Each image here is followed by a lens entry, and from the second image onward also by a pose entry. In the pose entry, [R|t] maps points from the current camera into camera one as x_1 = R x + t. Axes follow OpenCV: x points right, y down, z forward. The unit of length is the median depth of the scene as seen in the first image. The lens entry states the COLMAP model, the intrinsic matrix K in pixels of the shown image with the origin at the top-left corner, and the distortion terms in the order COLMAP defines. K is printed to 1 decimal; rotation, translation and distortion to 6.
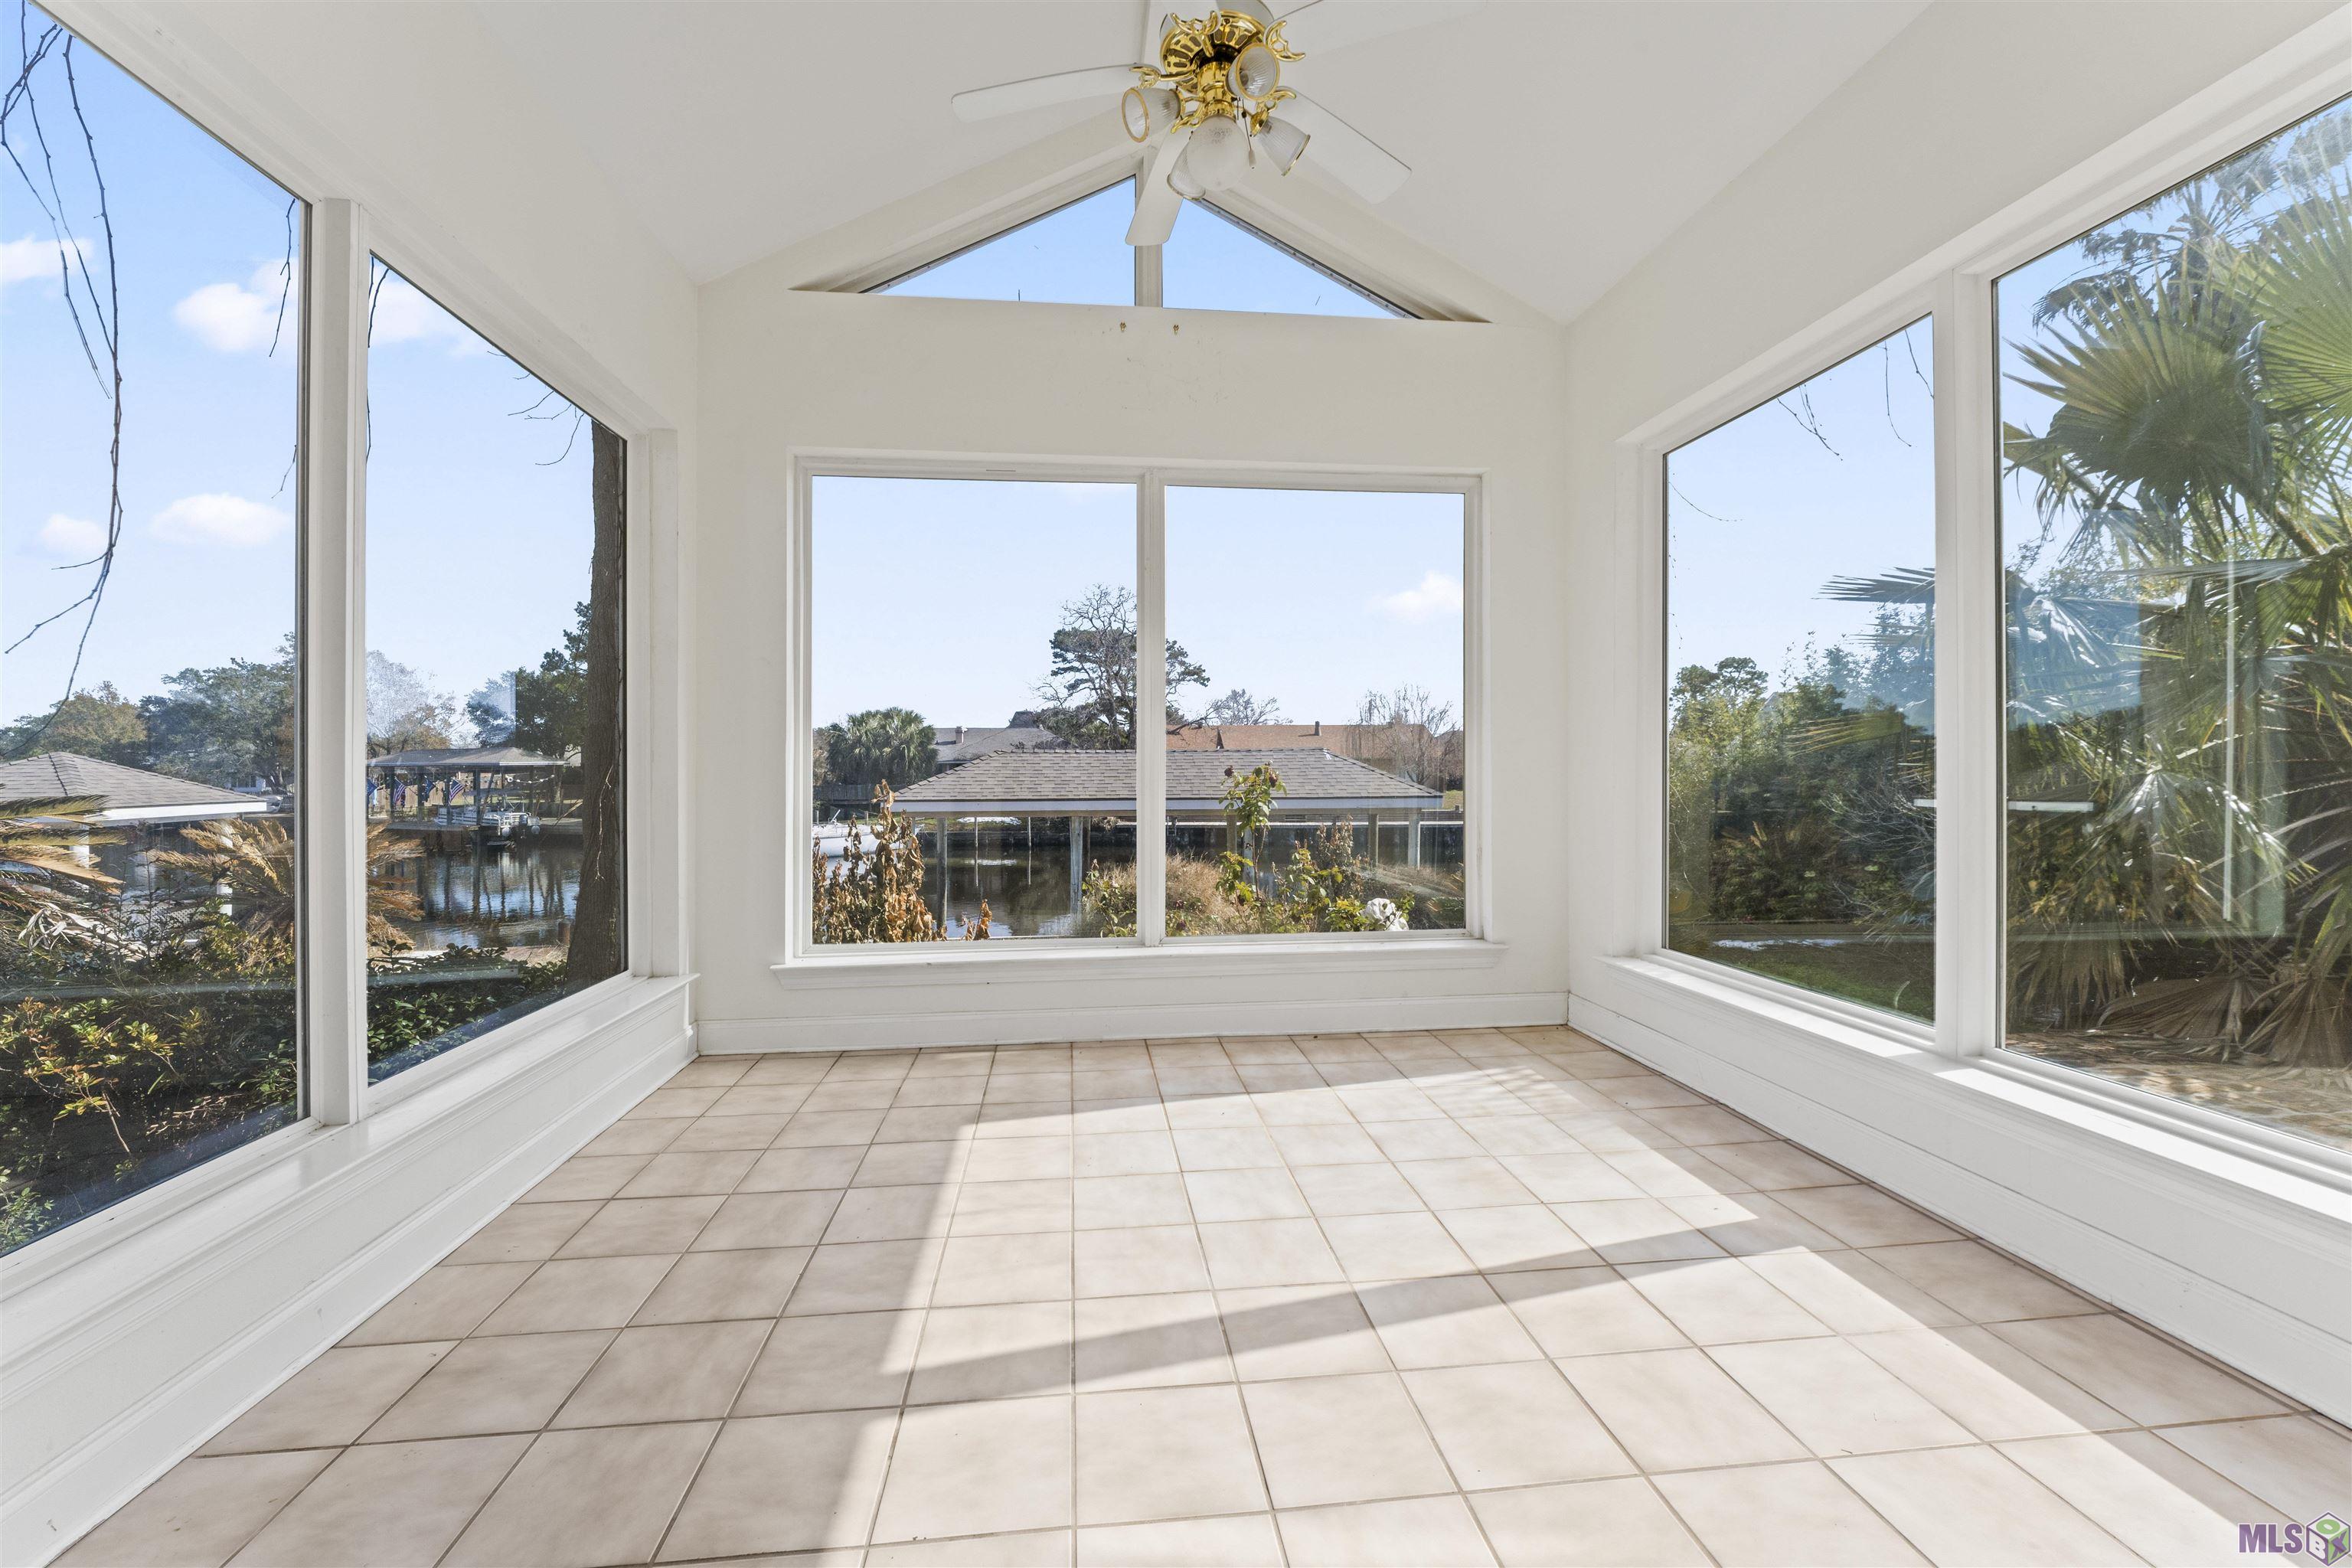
lens RADIAL K [[944.9, 0, 1176.7], [0, 944.9, 768.6], [0, 0, 1]] dist [0.000436, 0.000763]
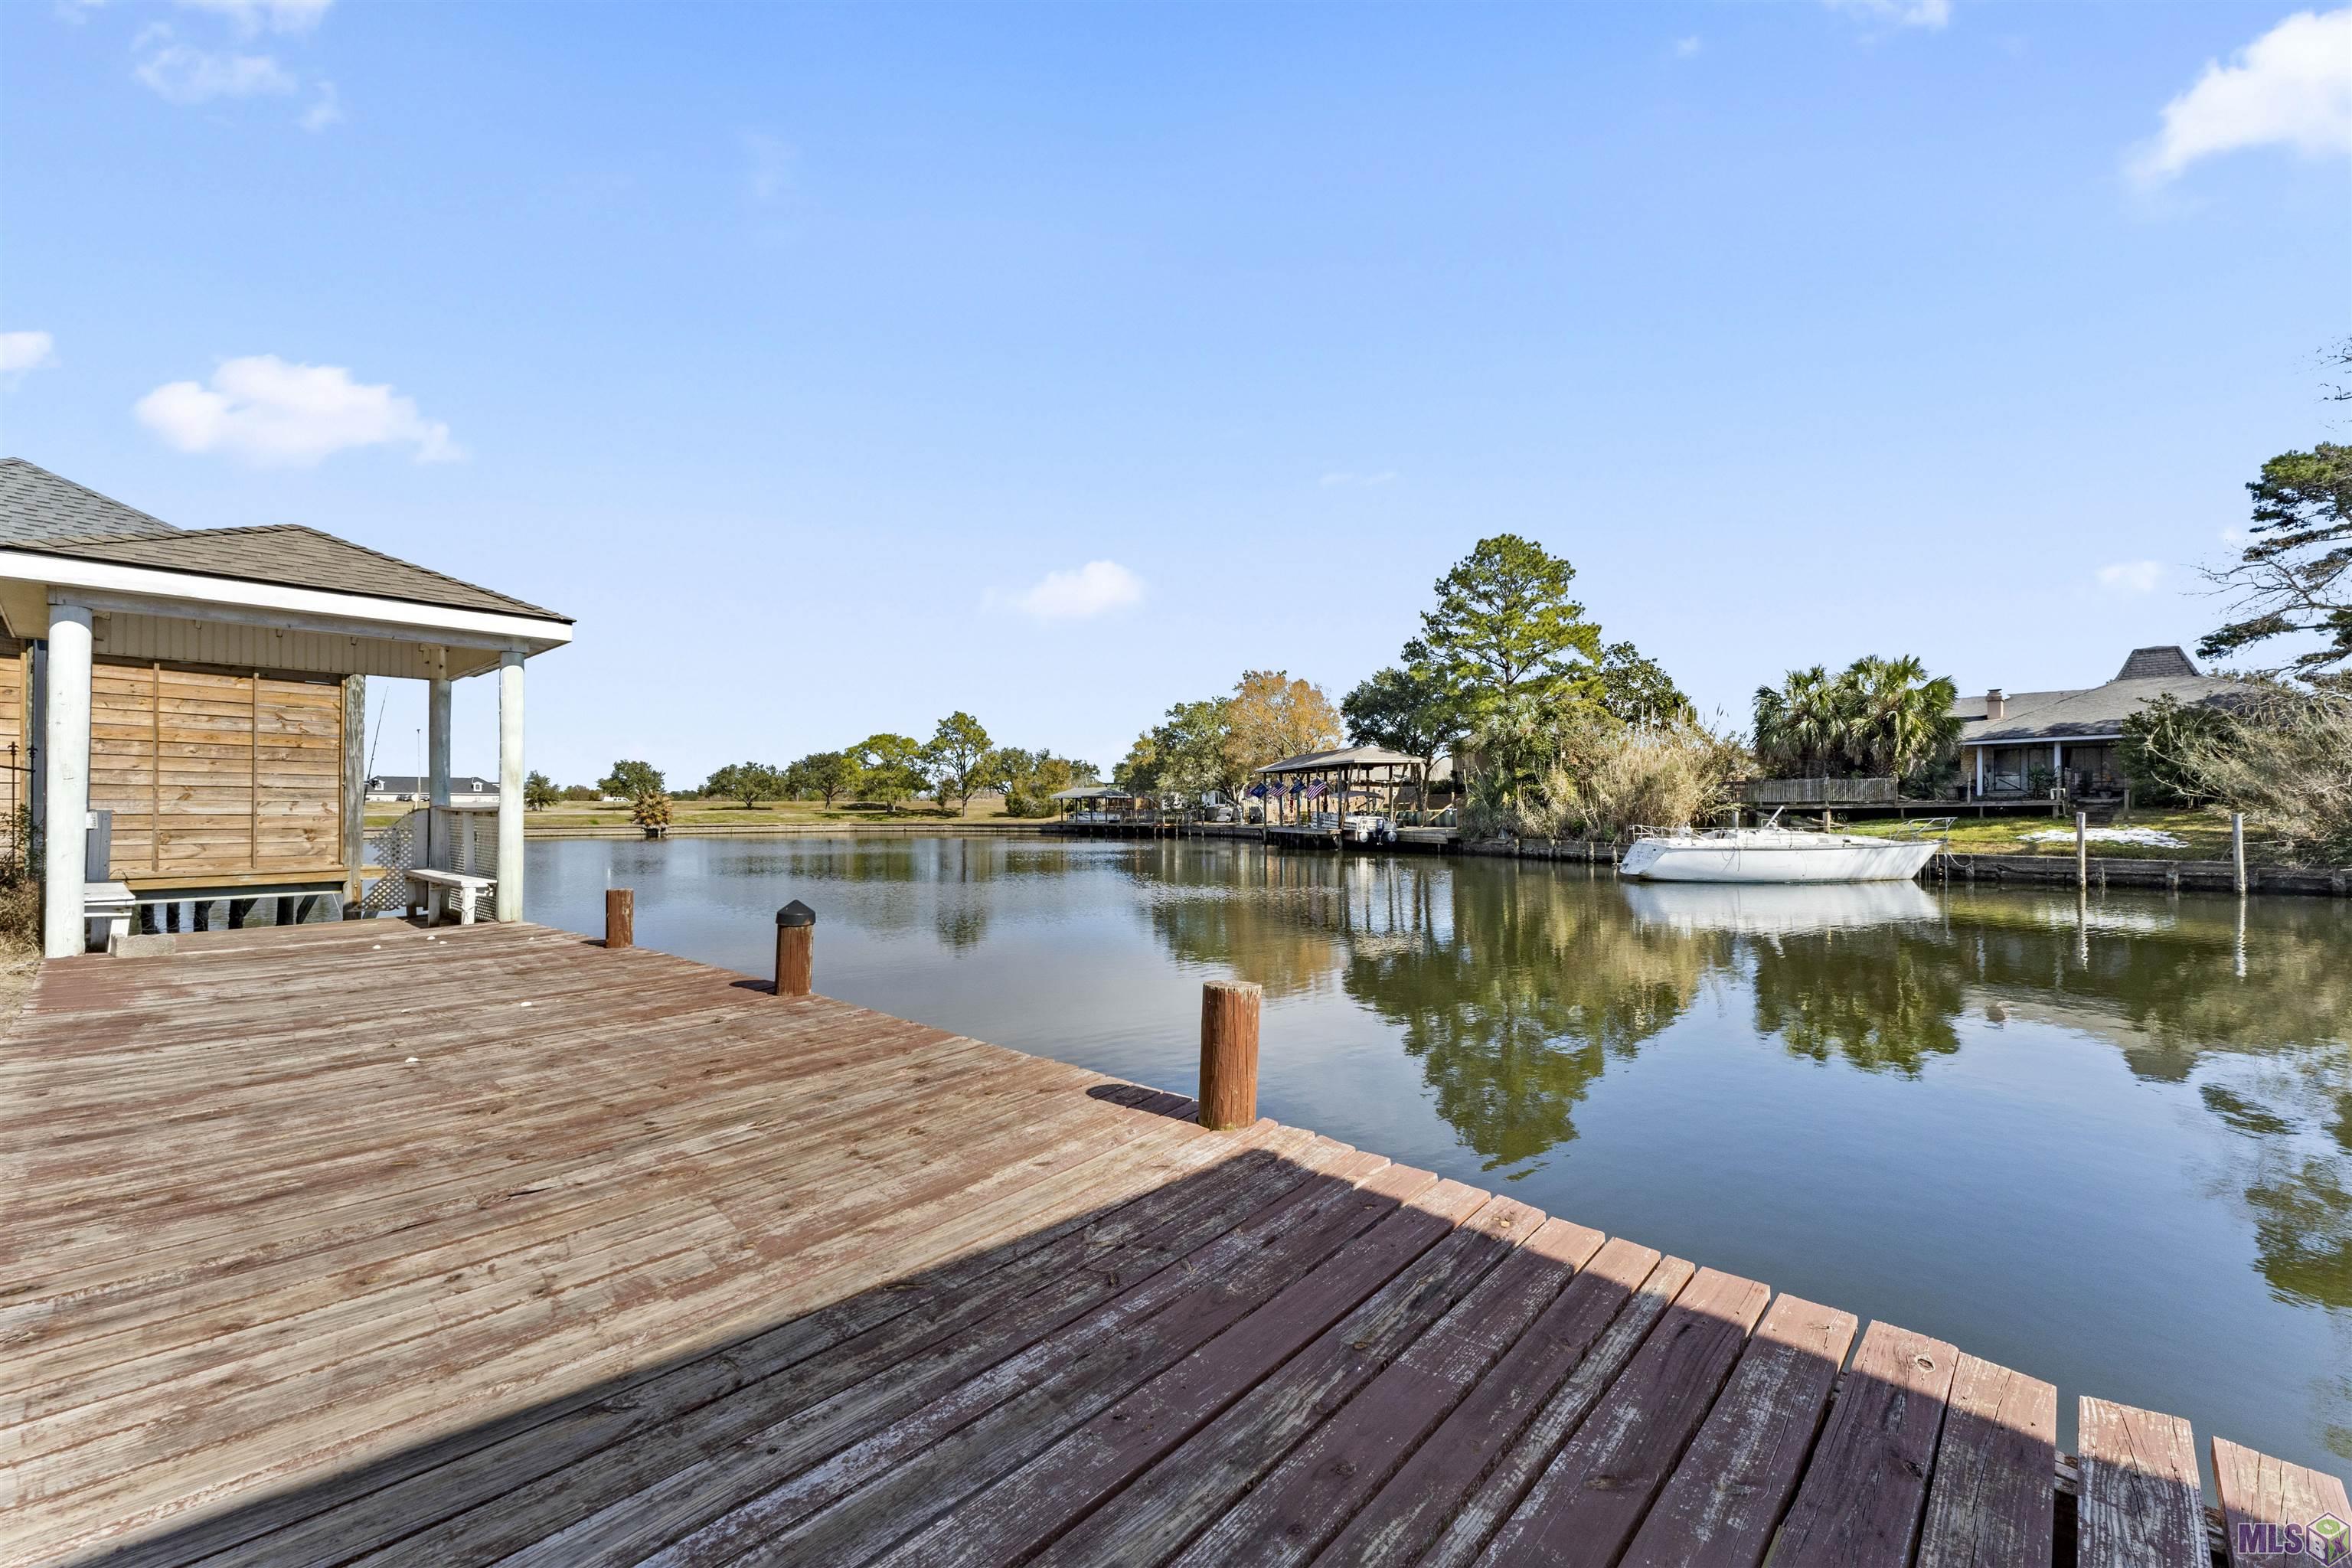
lens RADIAL K [[944.9, 0, 1181.4], [0, 944.9, 804.2], [0, 0, 1]] dist [0.000436, 0.000763]
pose [[0.627995, -0.002955, -0.778212, -0.100928], [-0.003383, 0.999973, -0.006527, 0.036745], [0.778210, 0.006731, 0.627968, 0.262317]]
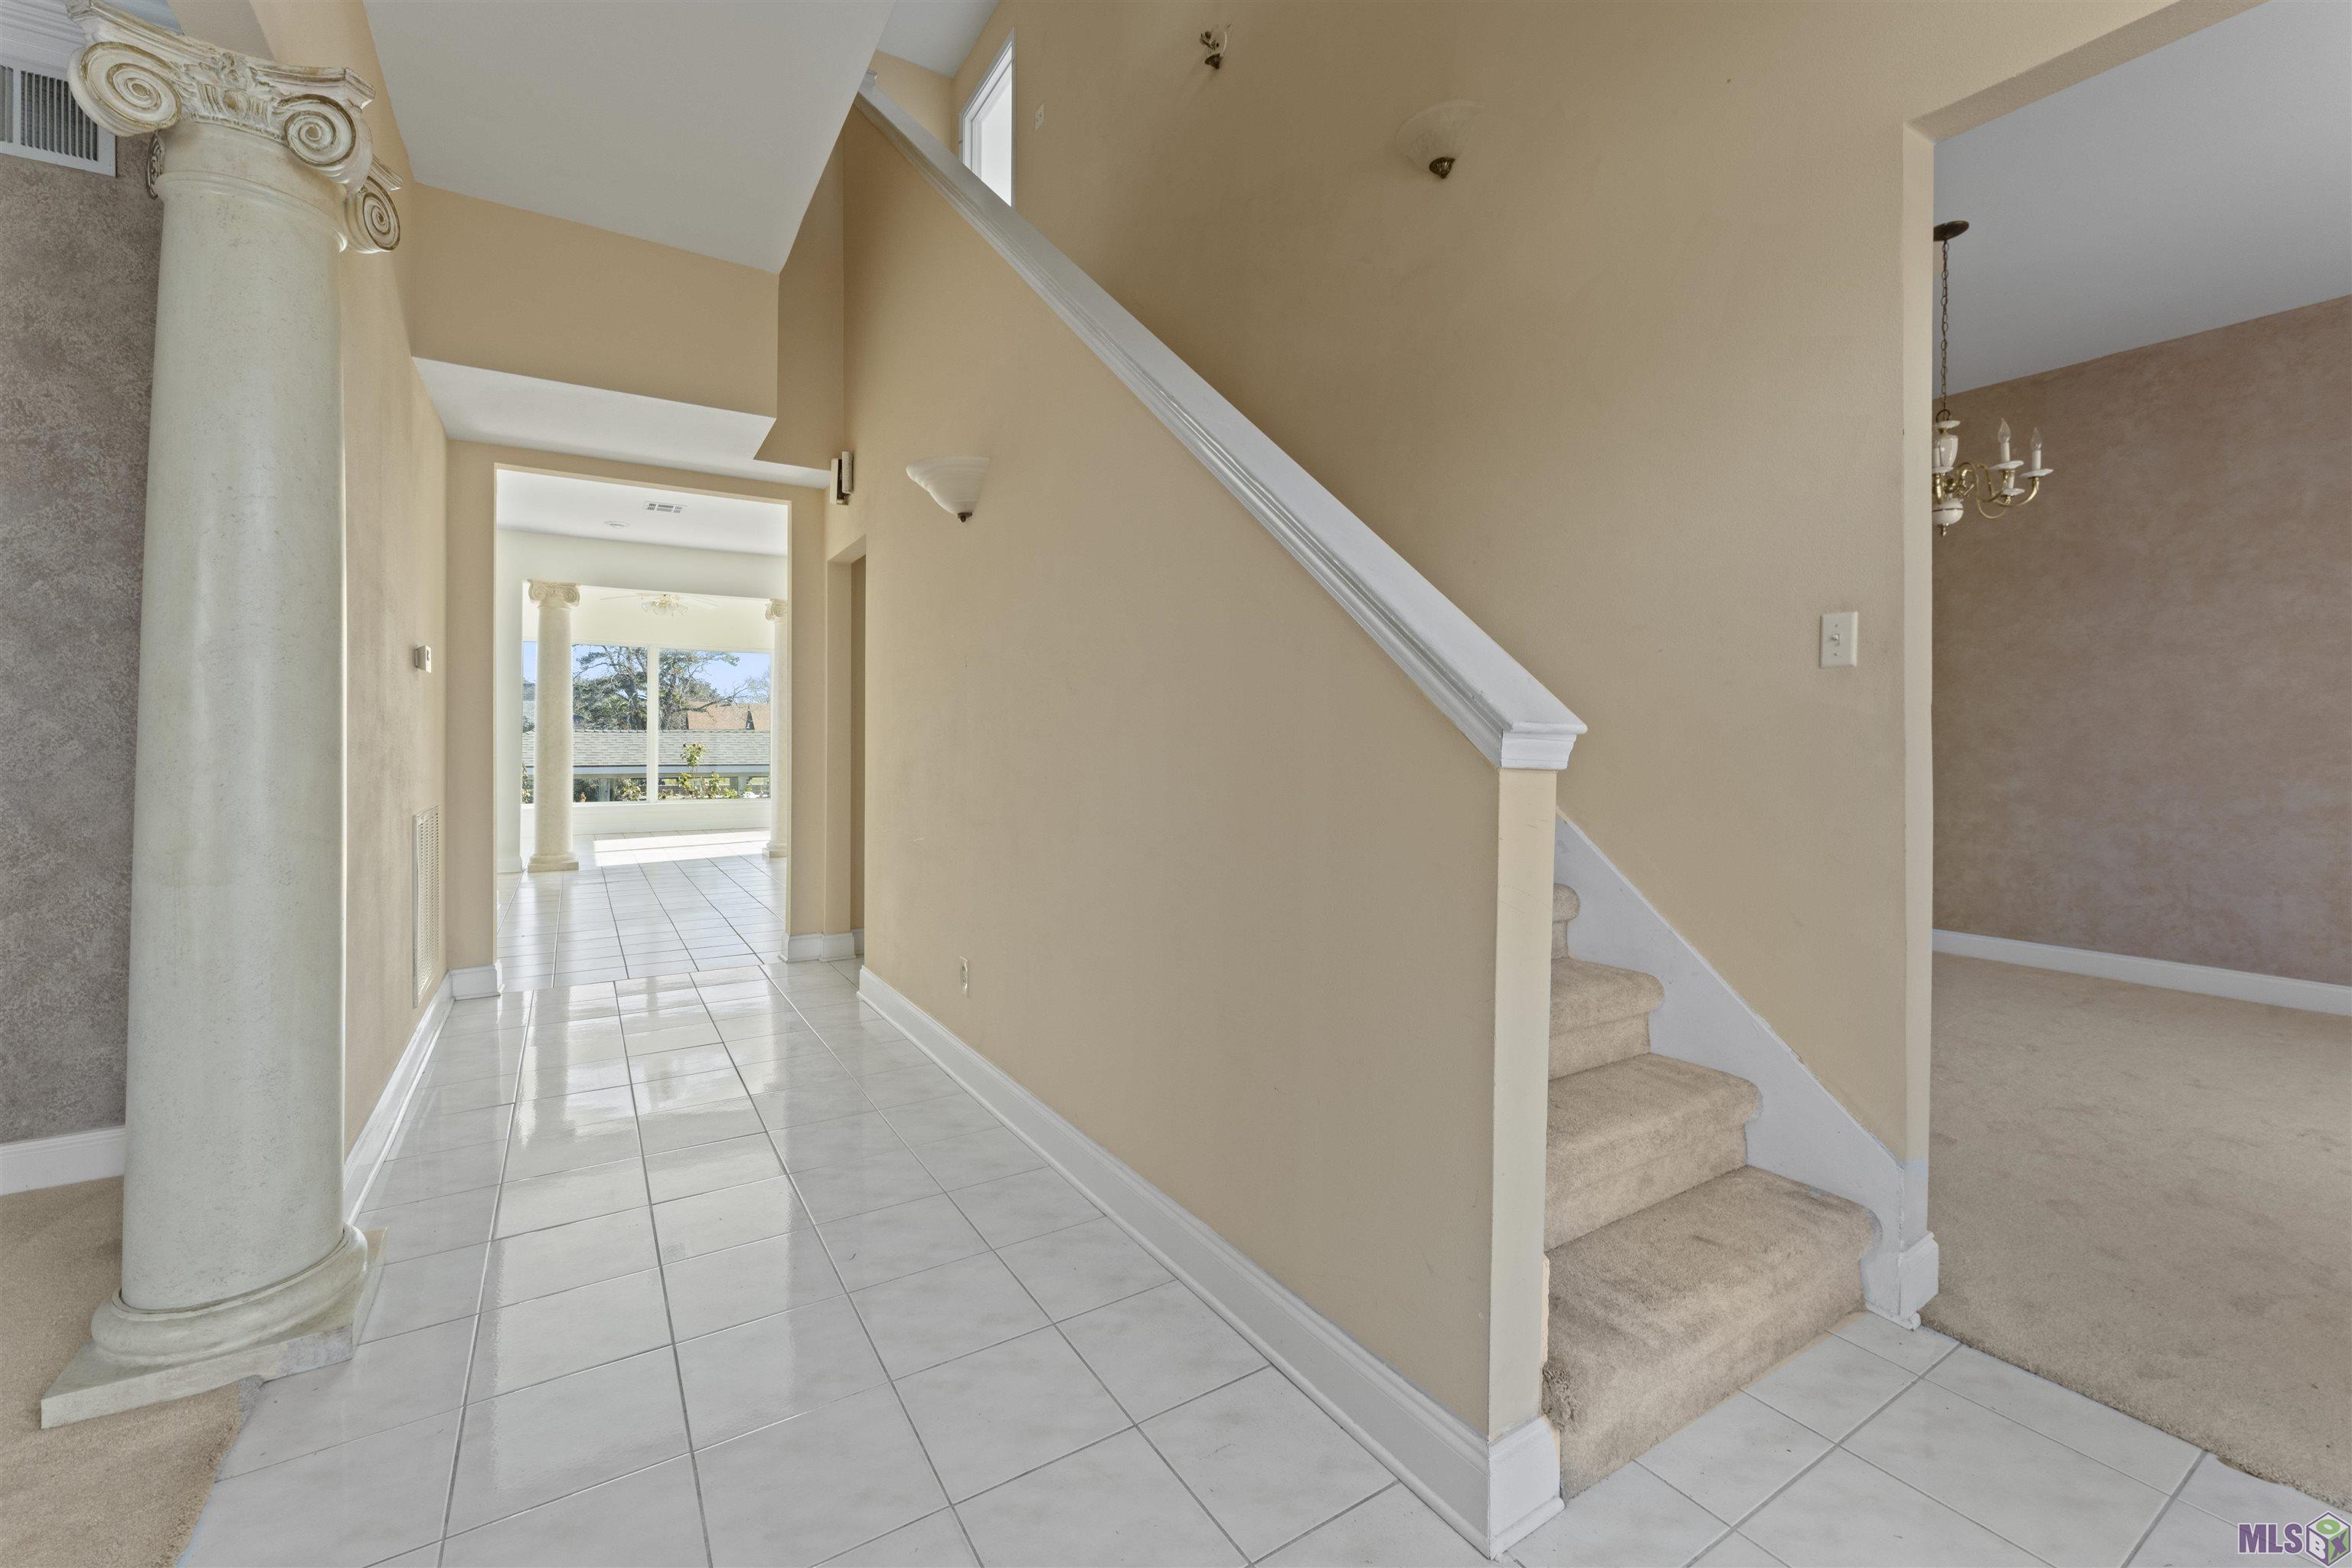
lens RADIAL K [[944.9, 0, 1153.5], [0, 944.9, 753.2], [0, 0, 1]] dist [0.000436, 0.000763]
pose [[0.905900, 0.007201, 0.423431, 0.008380], [-0.009852, 0.999943, 0.004072, 0.000051], [-0.423377, -0.007861, 0.905919, -0.138739]]
